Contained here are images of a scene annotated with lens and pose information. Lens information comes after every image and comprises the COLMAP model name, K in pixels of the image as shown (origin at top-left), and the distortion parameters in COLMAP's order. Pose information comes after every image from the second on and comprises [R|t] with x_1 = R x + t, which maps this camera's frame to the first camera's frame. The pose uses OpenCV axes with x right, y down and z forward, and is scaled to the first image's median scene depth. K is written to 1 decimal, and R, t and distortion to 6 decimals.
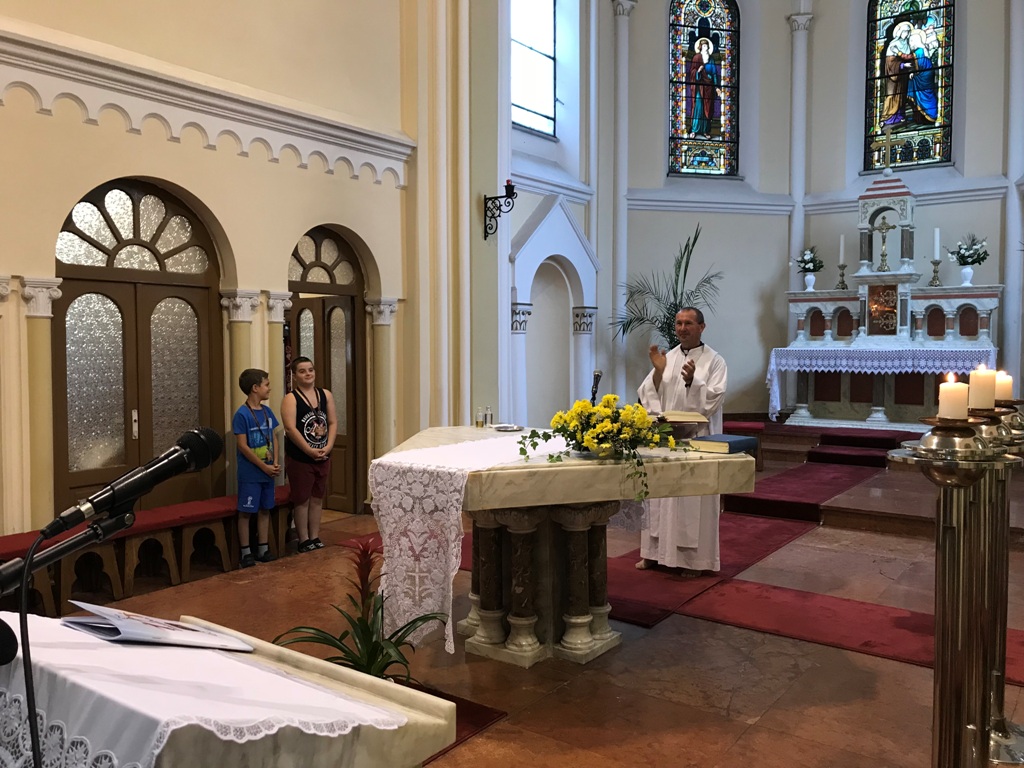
lens RADIAL K [[835.0, 0, 516.8], [0, 835.0, 377.5], [0, 0, 1]] dist [0.107949, -0.141685]
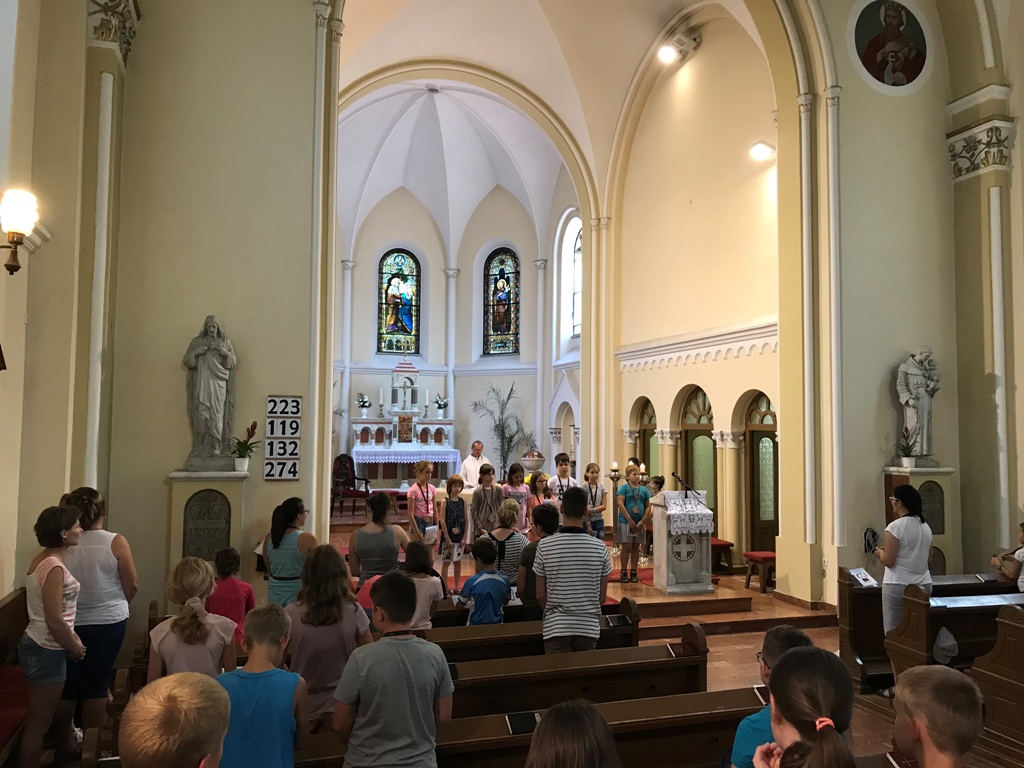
lens RADIAL K [[835.0, 0, 516.8], [0, 835.0, 377.5], [0, 0, 1]] dist [0.107949, -0.141685]
pose [[0.591064, 0.055416, 0.804719, -0.904426], [0.026172, 0.995794, -0.087798, -0.022774], [-0.806200, 0.072955, 0.587128, -0.312091]]
